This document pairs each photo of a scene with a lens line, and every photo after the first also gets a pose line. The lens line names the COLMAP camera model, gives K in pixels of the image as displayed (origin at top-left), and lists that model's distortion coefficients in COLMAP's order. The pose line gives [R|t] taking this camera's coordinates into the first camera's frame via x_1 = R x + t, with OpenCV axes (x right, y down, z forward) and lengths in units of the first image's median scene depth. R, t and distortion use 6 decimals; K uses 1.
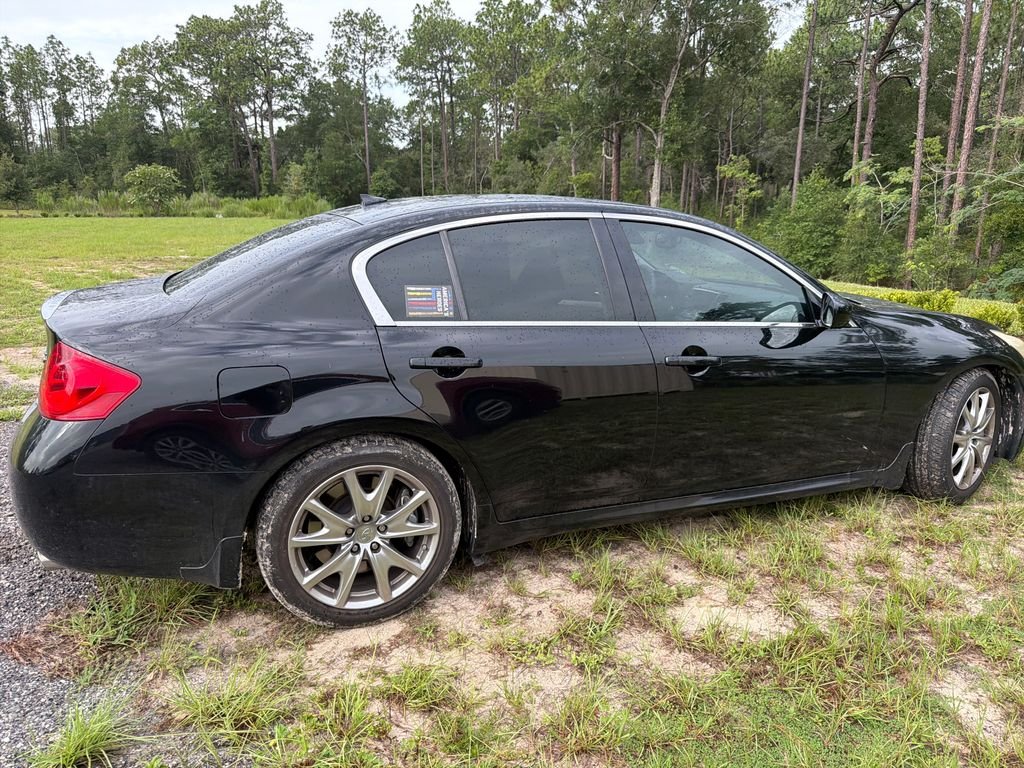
lens RADIAL K [[714.9, 0, 512.2], [0, 714.9, 387.9], [0, 0, 1]] dist [0.024763, -0.036158]
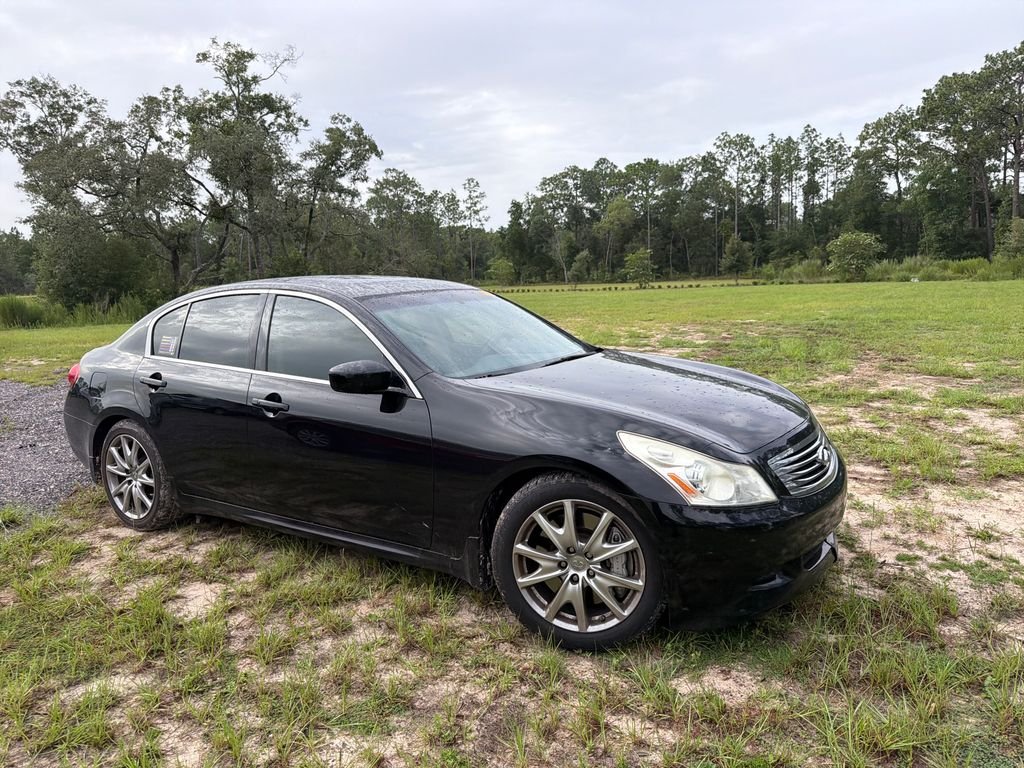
lens RADIAL K [[714.9, 0, 516.5], [0, 714.9, 401.8], [0, 0, 1]] dist [0.024763, -0.036158]
pose [[0.583405, 0.108135, -0.804950, 0.622973], [-0.162192, 0.986645, 0.014991, -0.053608], [0.795822, 0.121811, 0.593153, 0.221702]]
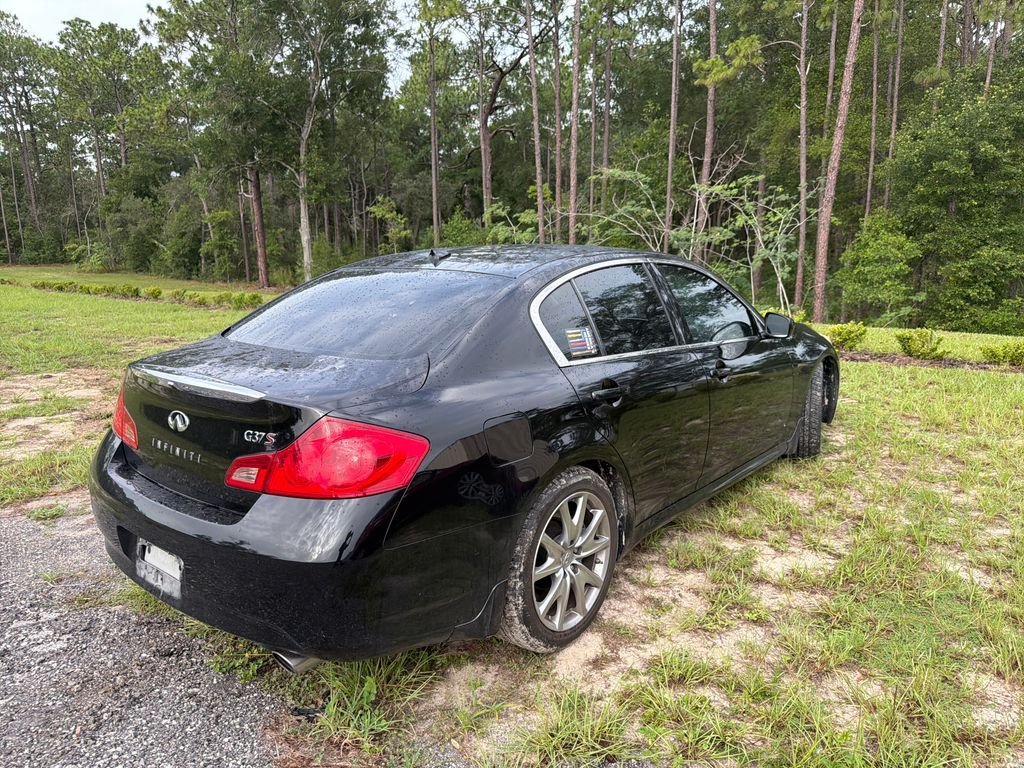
lens RADIAL K [[714.9, 0, 515.9], [0, 714.9, 391.9], [0, 0, 1]] dist [0.024763, -0.036158]
pose [[0.877090, -0.115471, 0.466239, -0.754385], [0.136440, 0.990583, -0.011339, -0.044708], [-0.460539, 0.073559, 0.884586, 0.053697]]
